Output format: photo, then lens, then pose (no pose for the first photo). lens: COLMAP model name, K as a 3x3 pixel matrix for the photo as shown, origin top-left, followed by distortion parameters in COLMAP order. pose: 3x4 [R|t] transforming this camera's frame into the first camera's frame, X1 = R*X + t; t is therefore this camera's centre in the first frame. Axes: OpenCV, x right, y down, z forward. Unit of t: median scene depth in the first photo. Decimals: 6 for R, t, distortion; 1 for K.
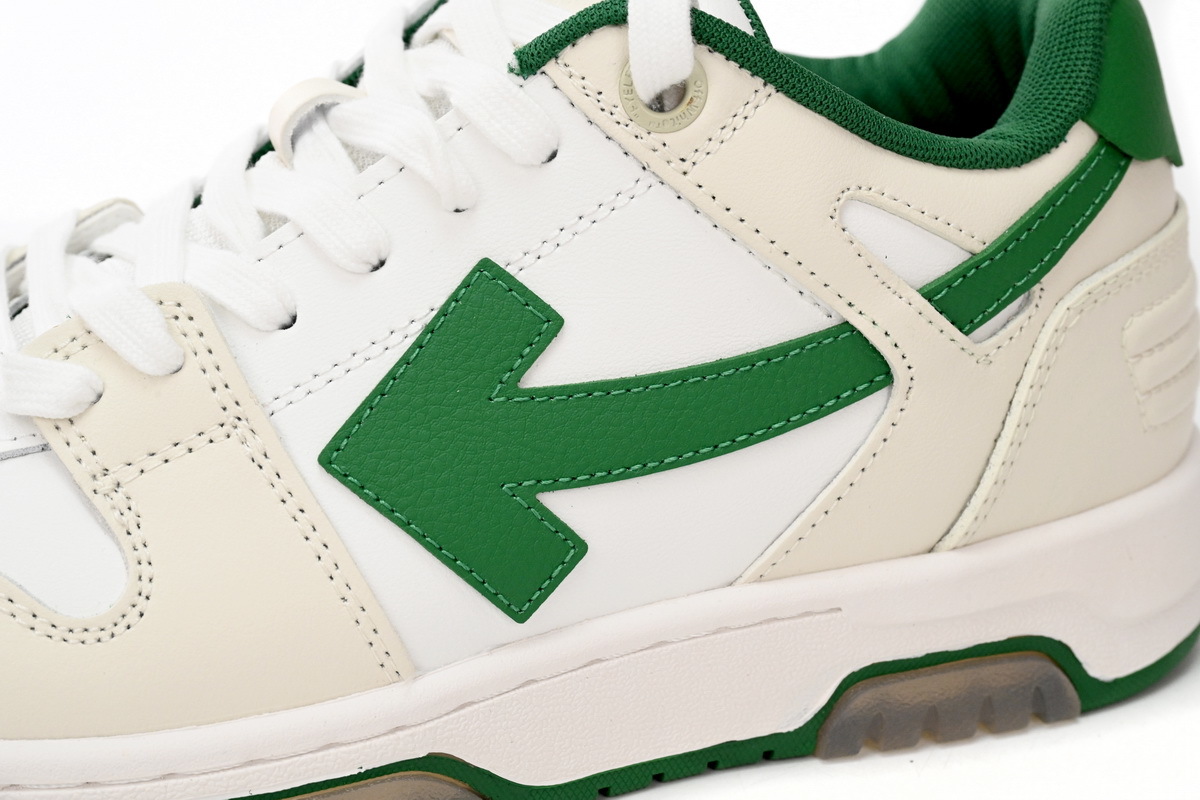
lens RADIAL K [[2604.3, 0, 598.3], [0, 2604.3, 387.6], [0, 0, 1]] dist [-0.038821, 0.000000]
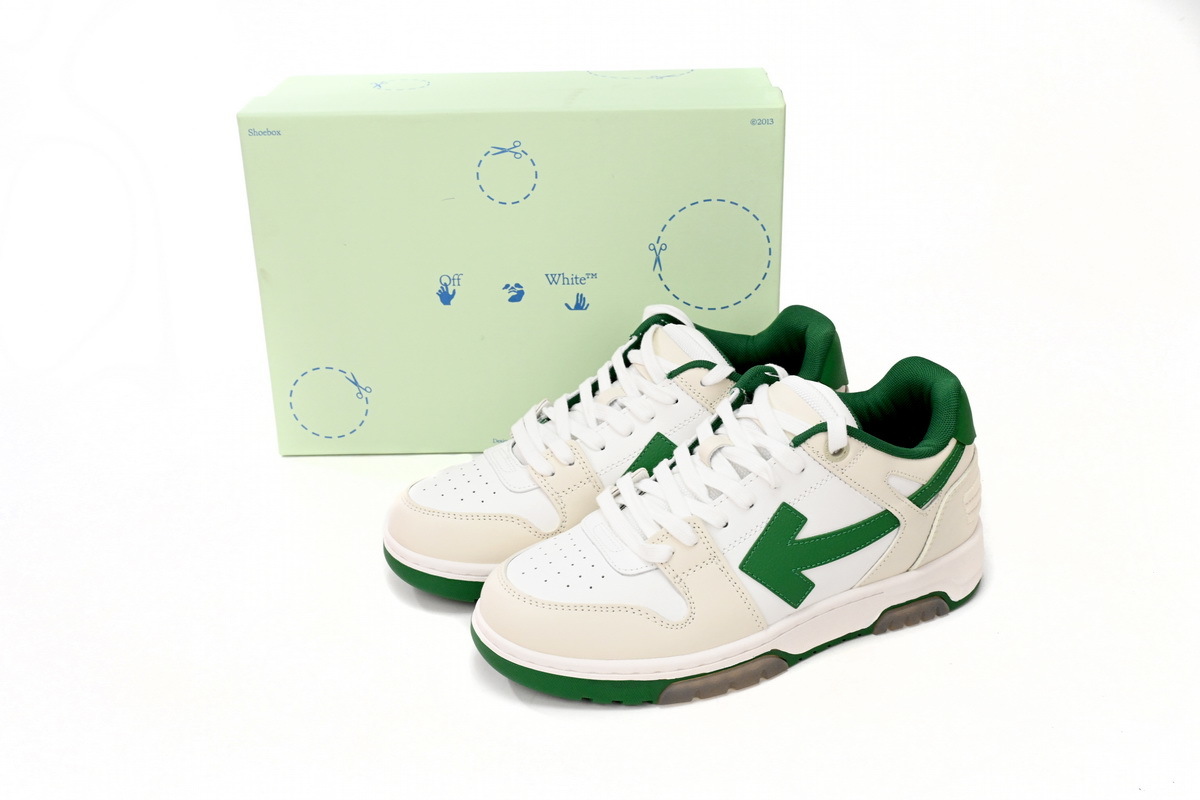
lens RADIAL K [[1447.9, 0, 604.0], [0, 1447.9, 404.0], [0, 0, 1]] dist [0.006599, 0.000000]
pose [[0.995179, -0.053013, 0.082510, -0.411561], [0.043613, 0.992769, 0.111834, -0.385020], [-0.087842, -0.107696, 0.990296, -0.774846]]
